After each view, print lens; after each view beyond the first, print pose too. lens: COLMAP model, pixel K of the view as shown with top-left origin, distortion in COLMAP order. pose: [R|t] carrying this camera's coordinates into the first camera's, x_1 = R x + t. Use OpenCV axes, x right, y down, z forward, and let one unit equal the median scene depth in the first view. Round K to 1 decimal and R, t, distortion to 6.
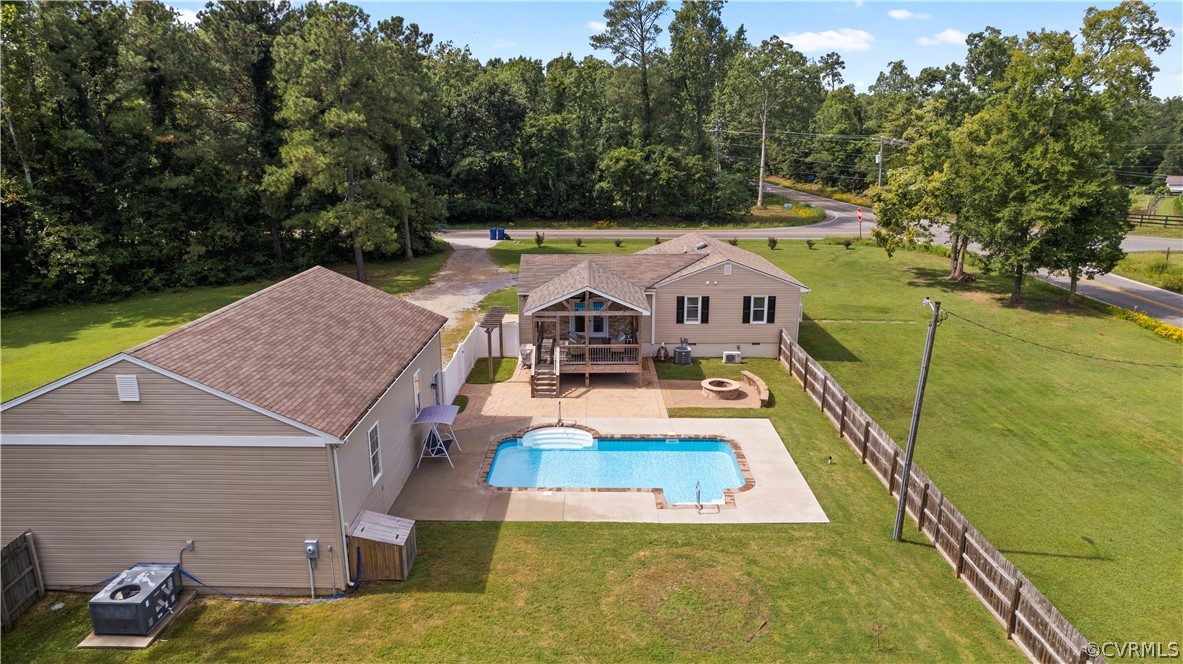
lens RADIAL K [[758.0, 0, 598.4], [0, 758.0, 313.3], [0, 0, 1]] dist [-0.086796, 0.077950]
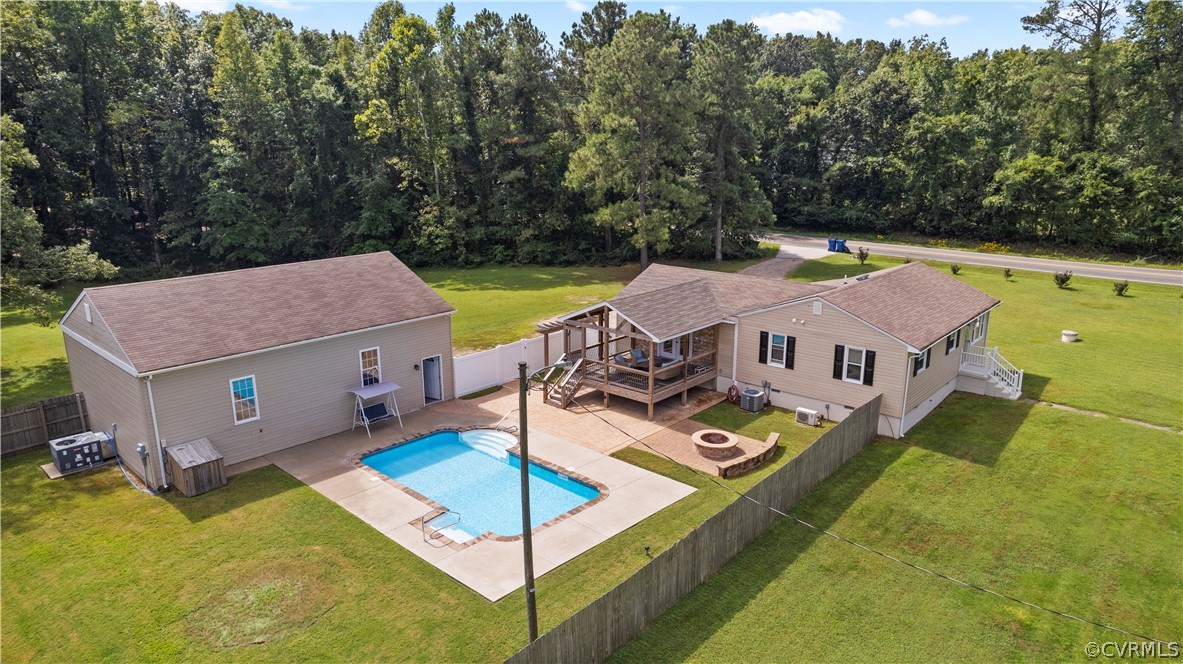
lens RADIAL K [[758.0, 0, 598.4], [0, 758.0, 313.3], [0, 0, 1]] dist [-0.086796, 0.077950]
pose [[0.745083, 0.146833, -0.650608, 0.512167], [-0.146715, 0.987655, 0.054881, -0.061196], [0.650635, 0.054563, 0.757428, 0.237471]]
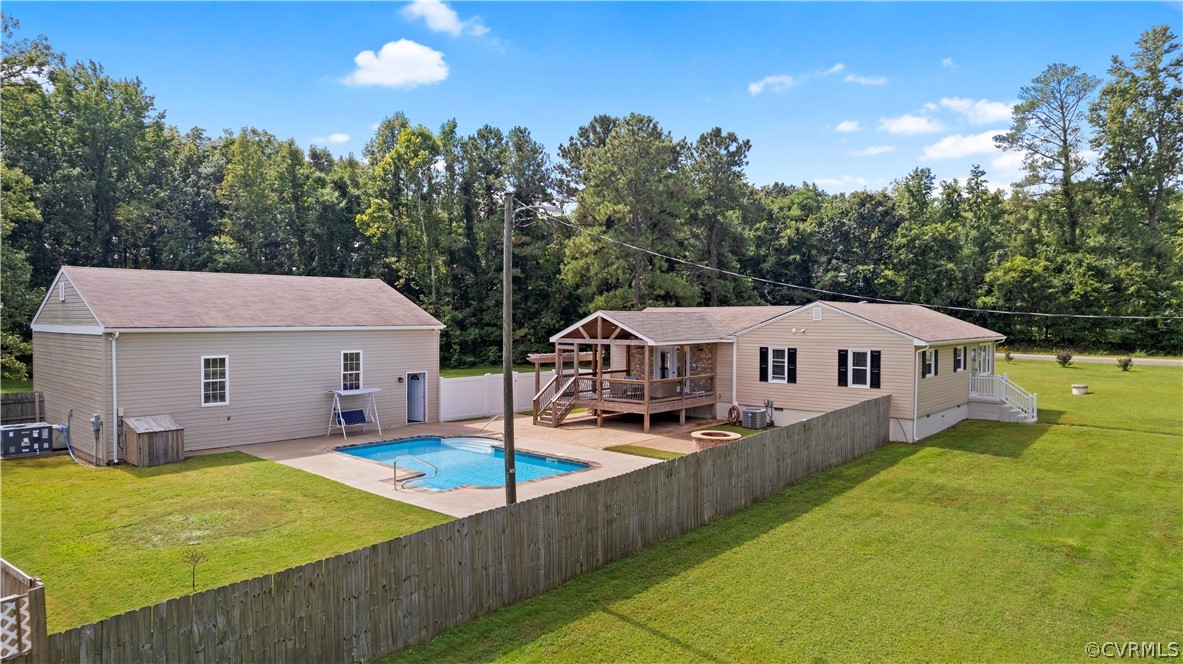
lens RADIAL K [[758.0, 0, 598.4], [0, 758.0, 313.3], [0, 0, 1]] dist [-0.086796, 0.077950]
pose [[0.748123, -0.001444, -0.663559, 0.510964], [-0.148572, 0.974245, -0.169626, 0.105550], [0.646714, 0.225488, 0.728640, 0.281757]]
